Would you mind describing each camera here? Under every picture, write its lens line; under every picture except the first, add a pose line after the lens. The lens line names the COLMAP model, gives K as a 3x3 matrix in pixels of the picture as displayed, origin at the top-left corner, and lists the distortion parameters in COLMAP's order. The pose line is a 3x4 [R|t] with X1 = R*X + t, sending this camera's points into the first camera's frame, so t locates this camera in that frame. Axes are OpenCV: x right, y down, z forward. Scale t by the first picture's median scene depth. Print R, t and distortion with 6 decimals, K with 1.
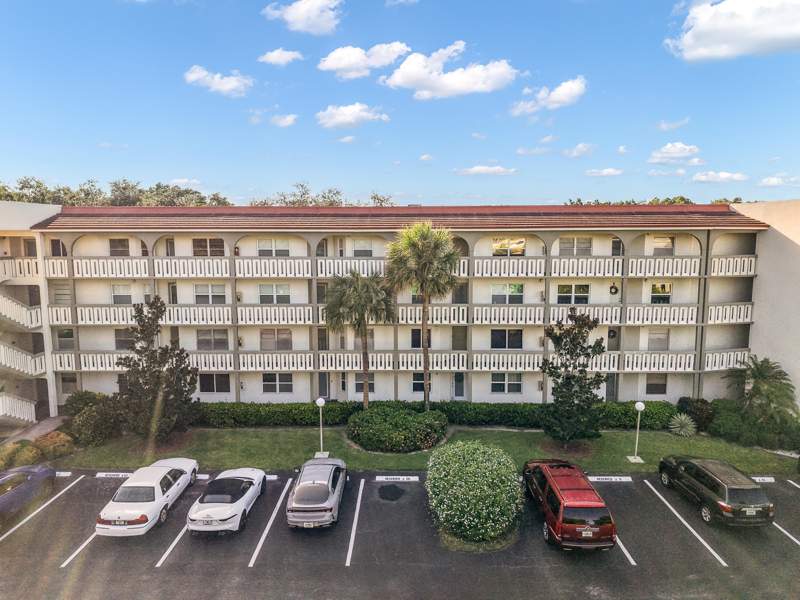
lens RADIAL K [[528.6, 0, 400.0], [0, 528.6, 300.0], [0, 0, 1]] dist [-0.000249, -0.000131]
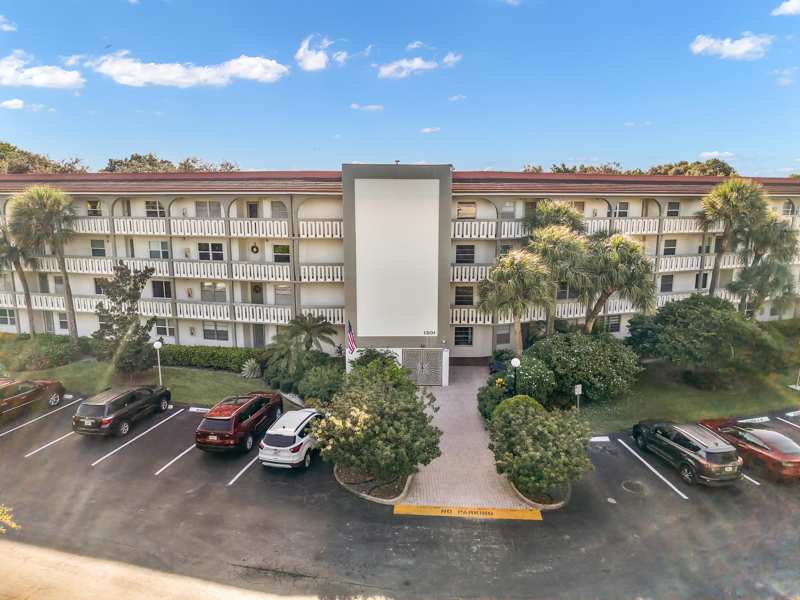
lens RADIAL K [[528.6, 0, 400.0], [0, 528.6, 300.0], [0, 0, 1]] dist [-0.000249, -0.000131]
pose [[0.973149, 0.046374, -0.225455, 0.950613], [-0.031023, 0.996982, 0.071166, -0.001187], [0.228075, -0.062261, 0.971651, -0.008779]]
